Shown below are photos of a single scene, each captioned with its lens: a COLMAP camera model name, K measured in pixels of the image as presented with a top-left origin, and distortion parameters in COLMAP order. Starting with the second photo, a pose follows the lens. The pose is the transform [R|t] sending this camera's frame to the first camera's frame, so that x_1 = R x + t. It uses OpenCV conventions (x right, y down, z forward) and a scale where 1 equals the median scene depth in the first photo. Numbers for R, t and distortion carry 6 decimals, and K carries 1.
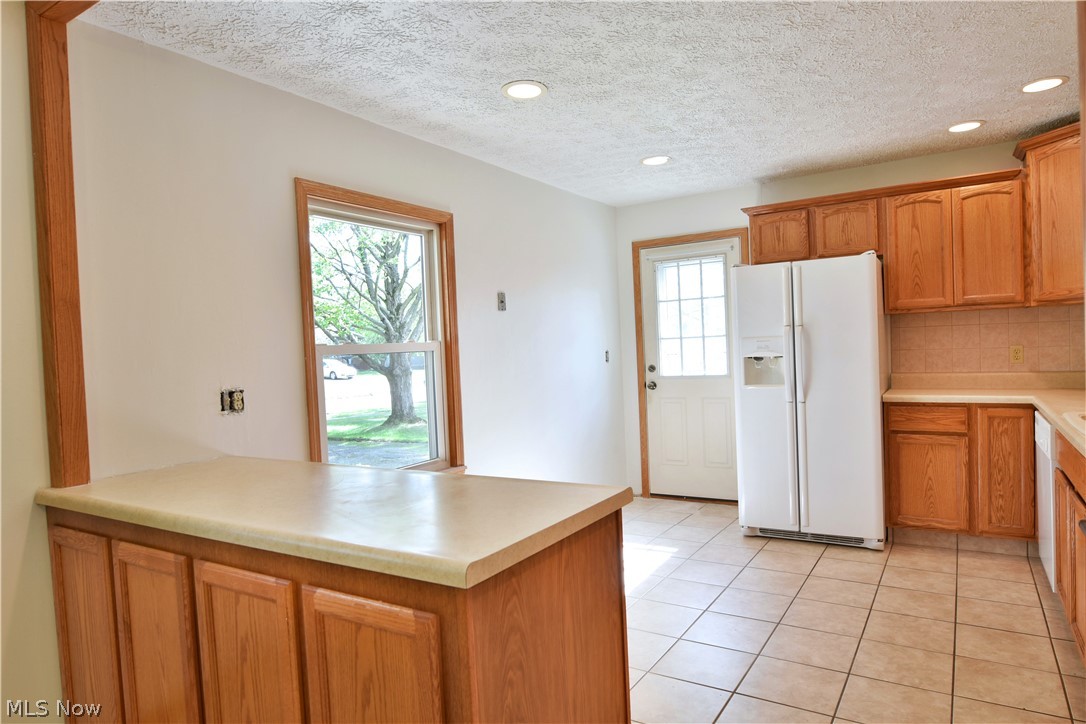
lens RADIAL K [[659.9, 0, 544.7], [0, 659.9, 366.1], [0, 0, 1]] dist [-0.012783, -0.004864]
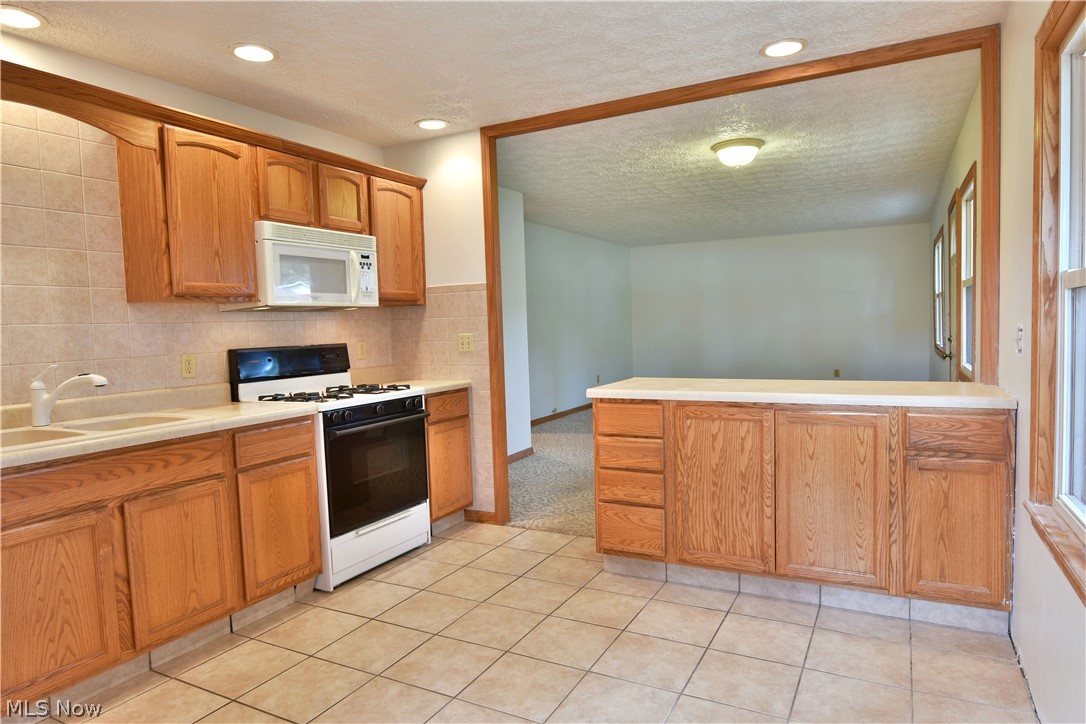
lens RADIAL K [[659.9, 0, 544.7], [0, 659.9, 366.1], [0, 0, 1]] dist [-0.012783, -0.004864]
pose [[-0.994259, 0.081264, -0.069602, 0.162892], [0.074584, 0.992801, 0.093722, -0.029801], [0.076717, 0.087993, -0.993162, 1.233465]]
